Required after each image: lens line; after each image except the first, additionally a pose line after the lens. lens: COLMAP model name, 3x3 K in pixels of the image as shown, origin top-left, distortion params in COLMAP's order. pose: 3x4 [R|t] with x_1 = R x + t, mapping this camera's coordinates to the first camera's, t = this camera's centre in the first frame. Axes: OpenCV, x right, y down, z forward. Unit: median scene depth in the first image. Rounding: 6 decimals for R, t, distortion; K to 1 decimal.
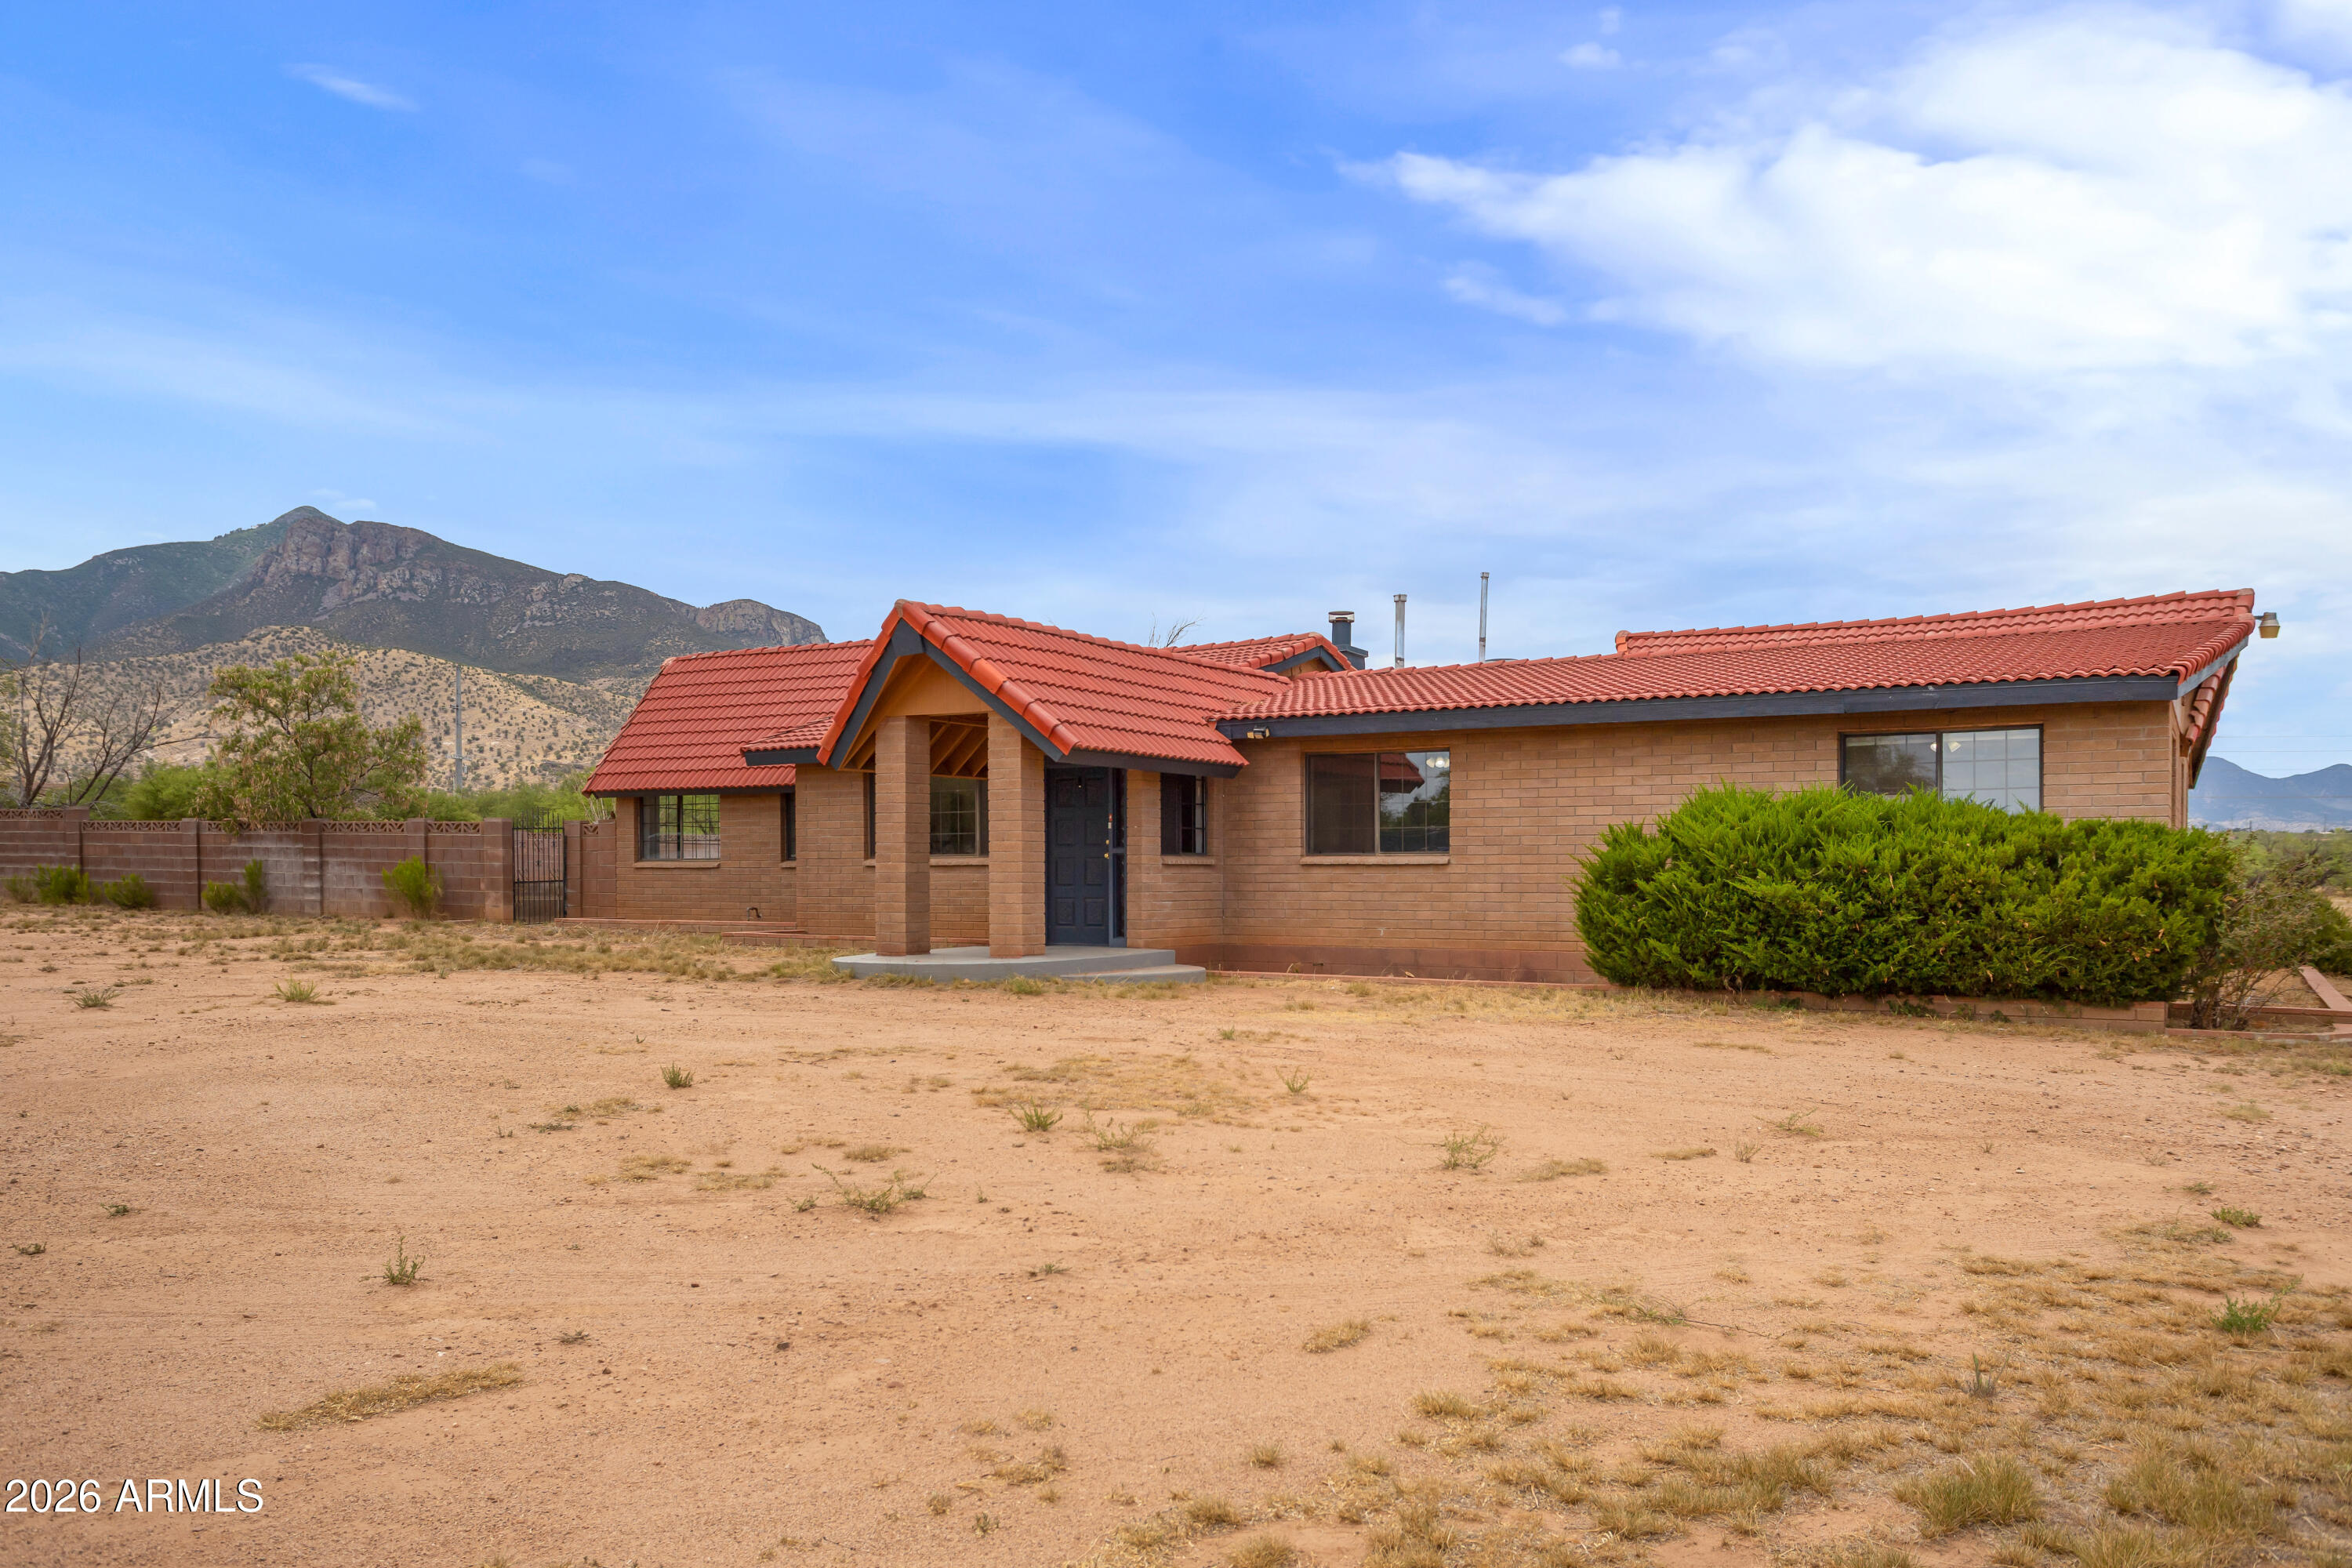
lens RADIAL K [[1717.7, 0, 1176.0], [0, 1717.7, 784.0], [0, 0, 1]] dist [0.000223, 0.000395]
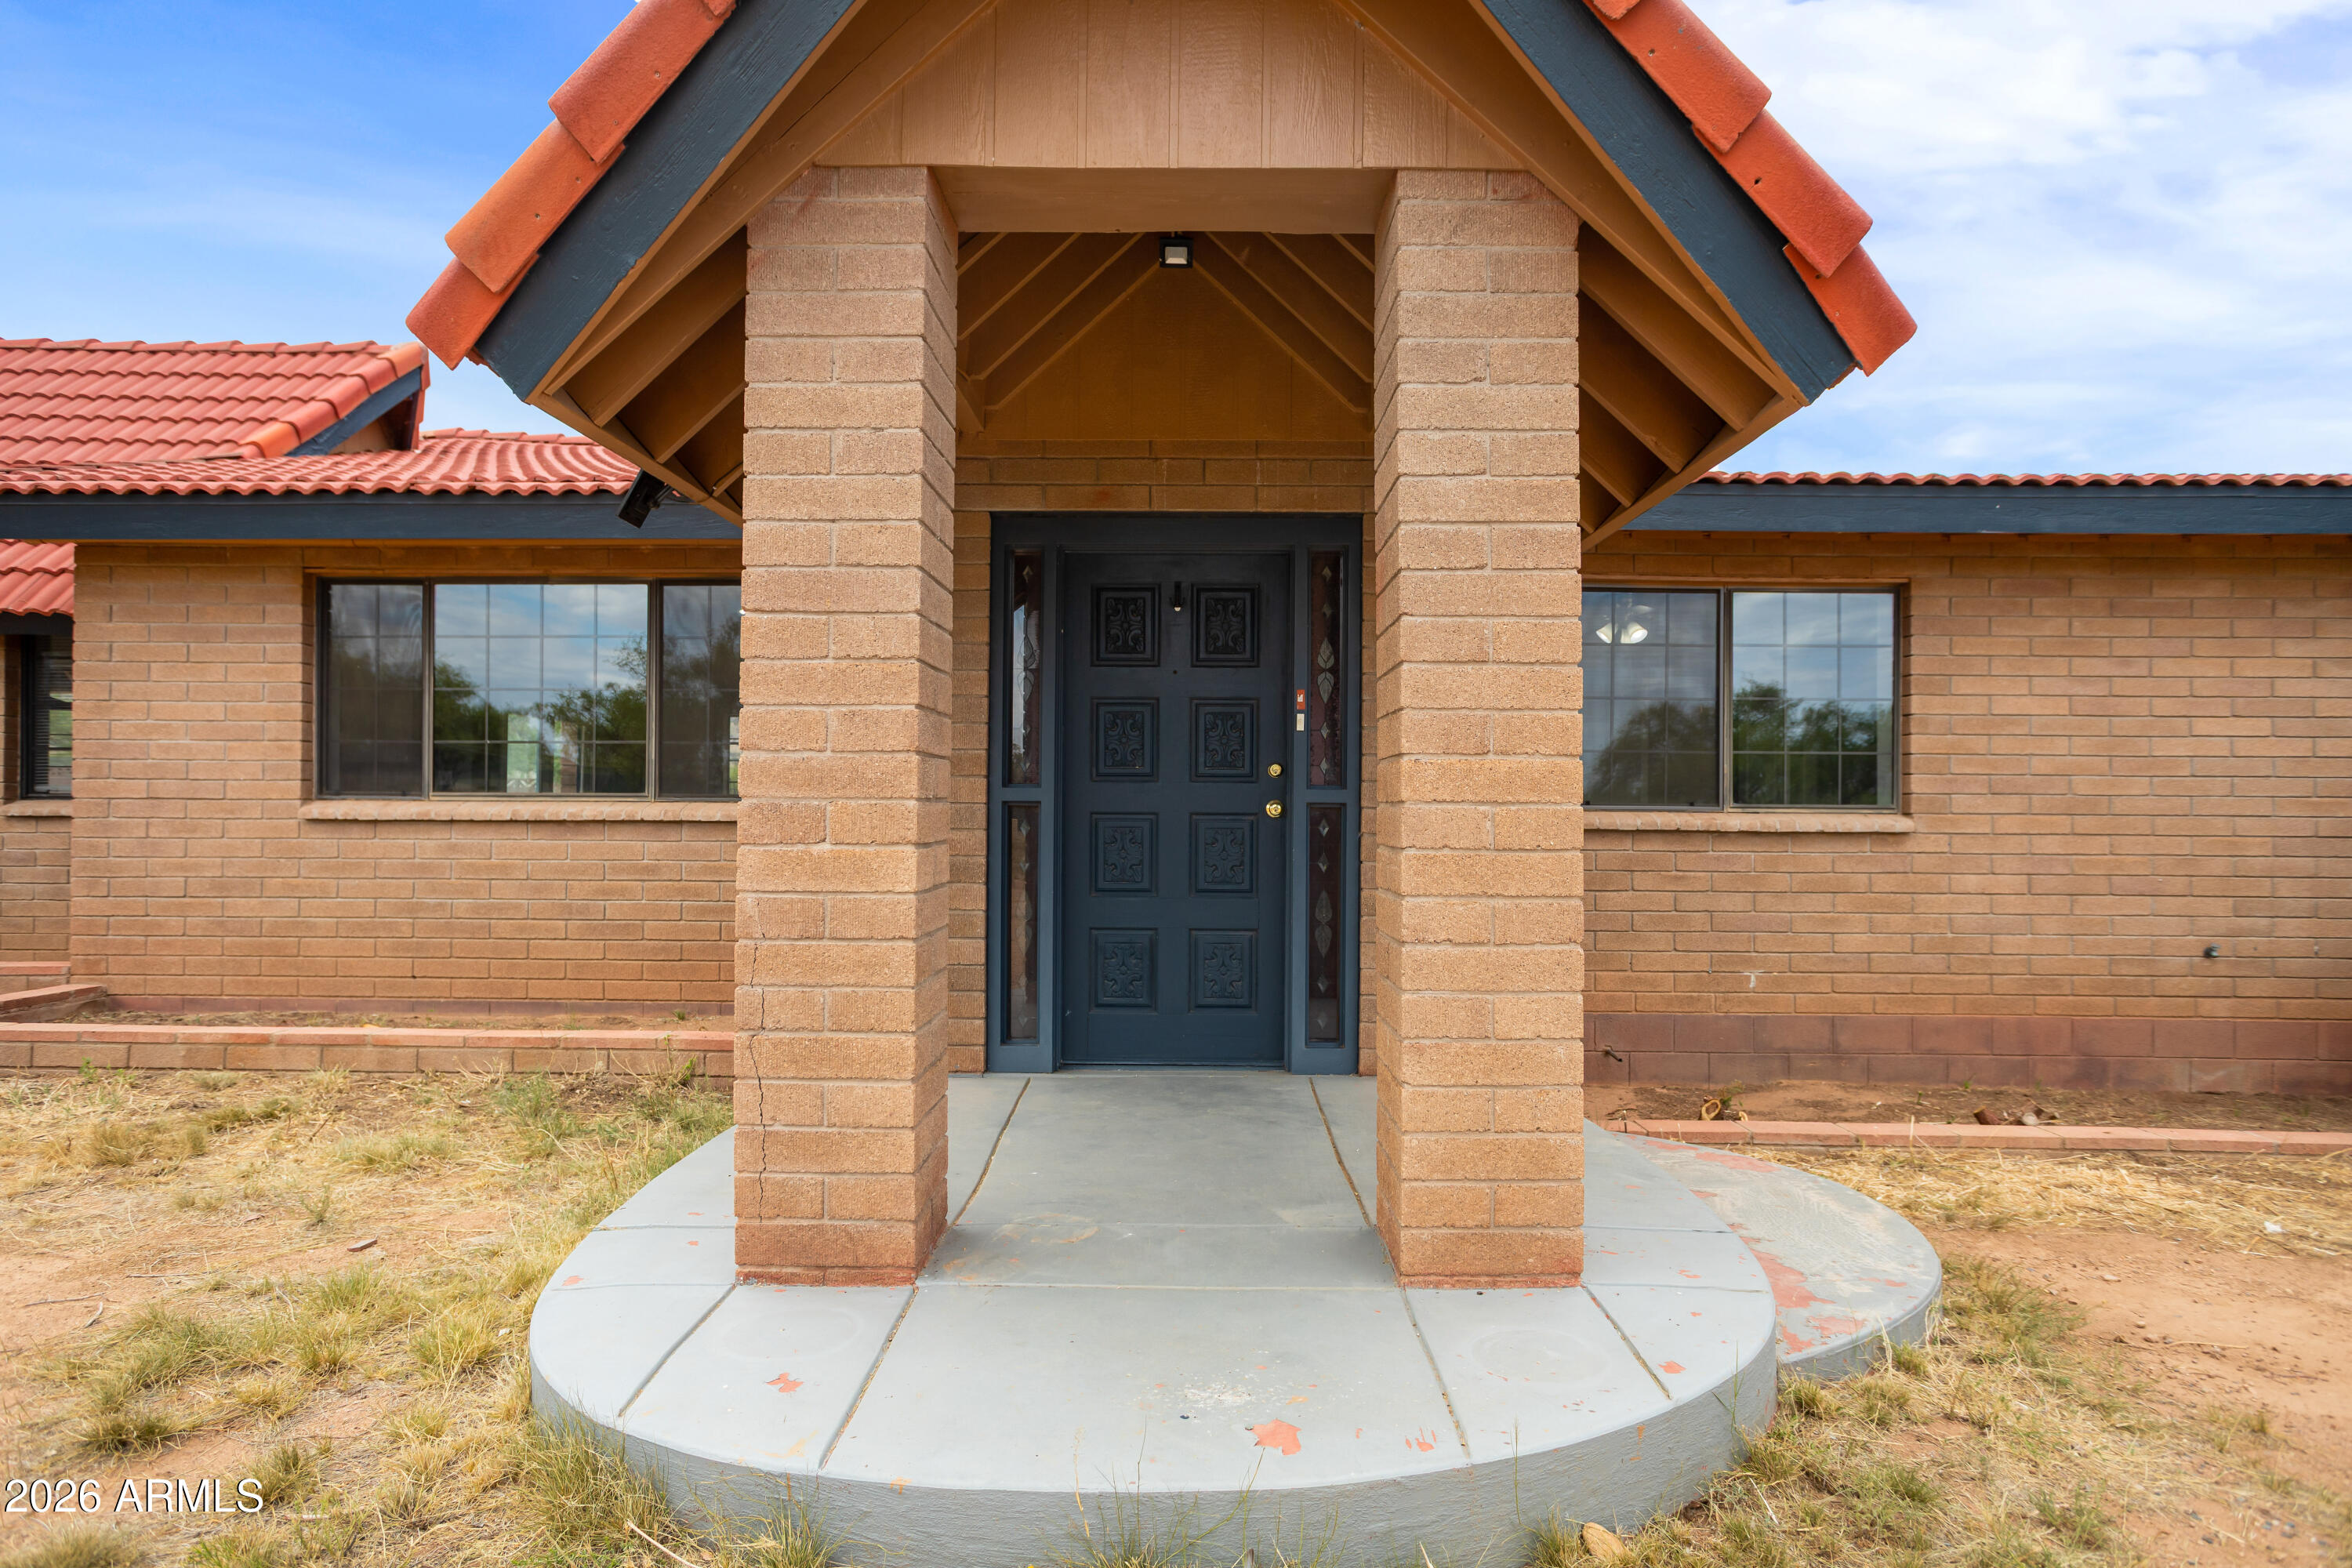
lens RADIAL K [[1390.6, 0, 1176.0], [0, 1390.6, 784.0], [0, 0, 1]] dist [0.000423, 0.000067]
pose [[0.871627, 0.019500, 0.489781, -0.202209], [-0.033771, 0.999223, 0.020318, 0.032724], [-0.489004, -0.034250, 0.871609, 0.776576]]
